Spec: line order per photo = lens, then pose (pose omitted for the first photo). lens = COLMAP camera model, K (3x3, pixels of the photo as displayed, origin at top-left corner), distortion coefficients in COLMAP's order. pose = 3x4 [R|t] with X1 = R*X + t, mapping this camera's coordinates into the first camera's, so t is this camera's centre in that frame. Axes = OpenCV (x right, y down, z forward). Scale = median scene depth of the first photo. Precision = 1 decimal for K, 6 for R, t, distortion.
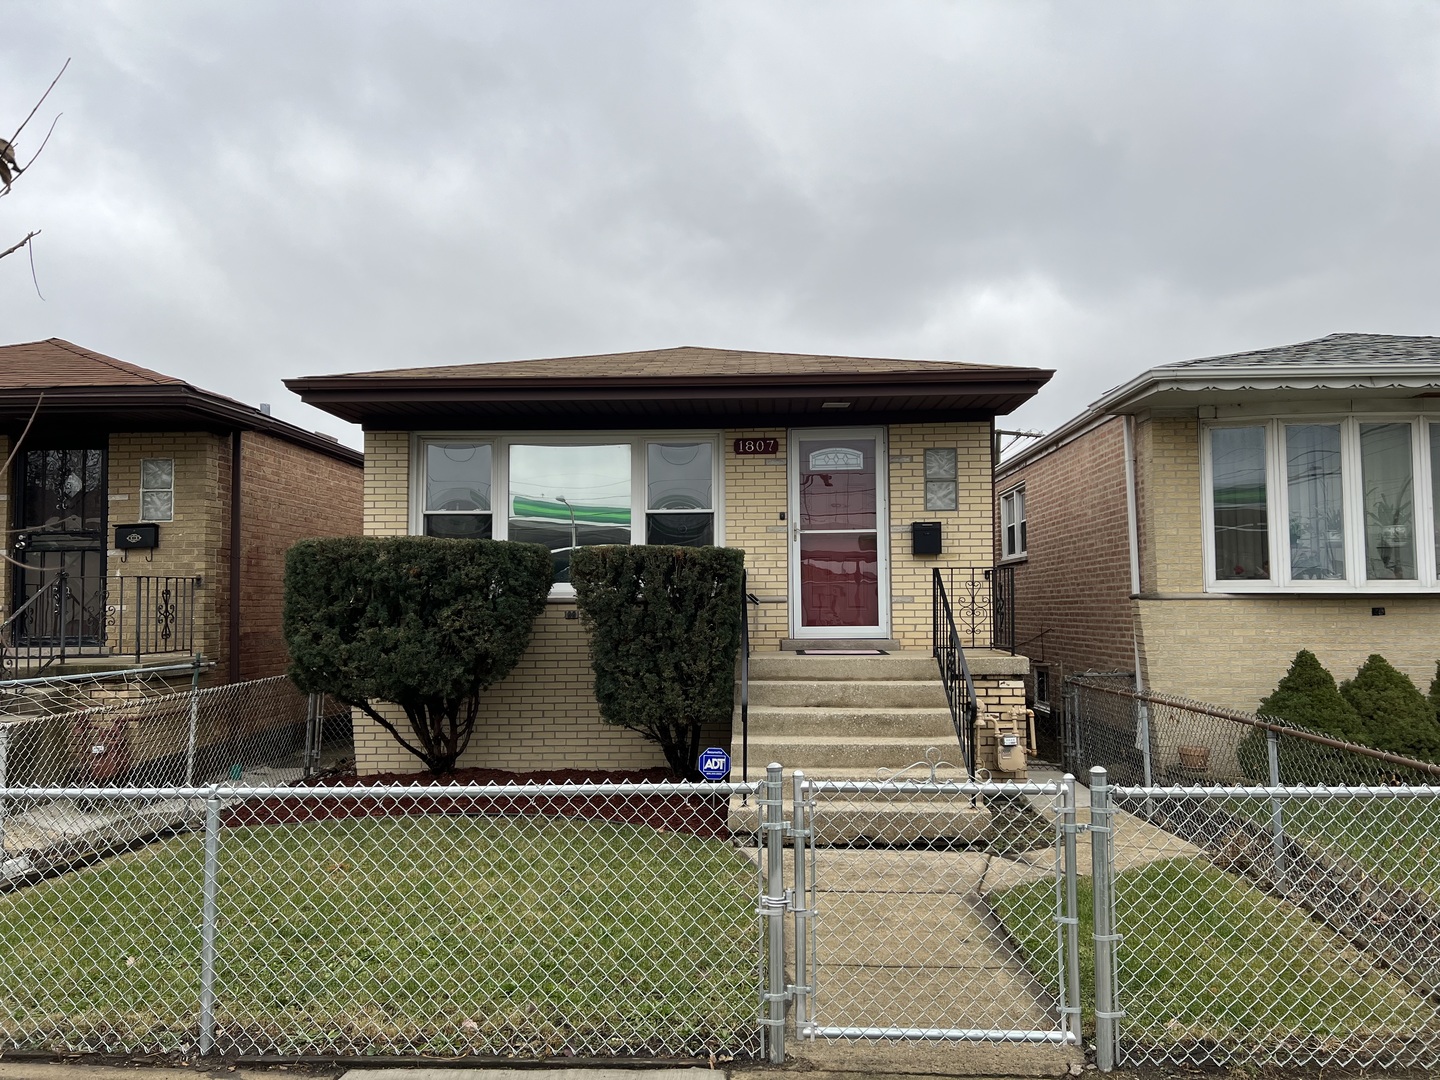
lens RADIAL K [[1101.2, 0, 719.9], [0, 1101.2, 590.6], [0, 0, 1]] dist [0.003820, 0.000716]
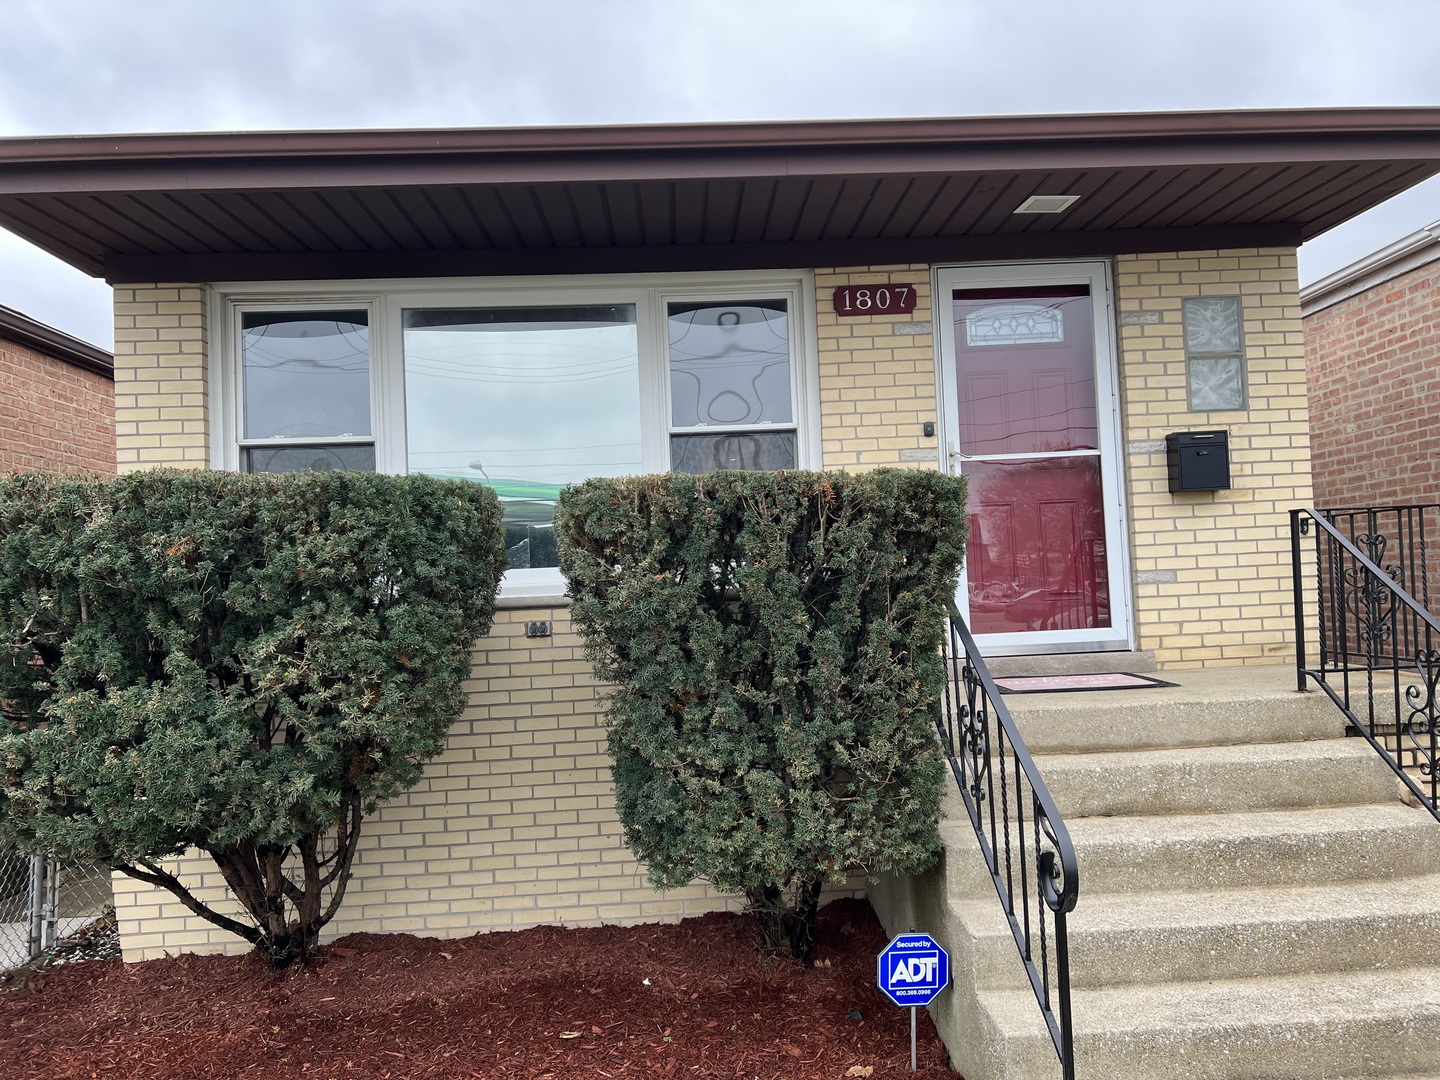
lens RADIAL K [[1101.2, 0, 719.9], [0, 1101.2, 590.6], [0, 0, 1]] dist [0.003820, 0.000716]
pose [[0.995701, -0.036966, 0.084929, -0.099497], [0.035659, 0.999222, 0.016853, -0.002155], [-0.085486, -0.013752, 0.996244, 0.508401]]
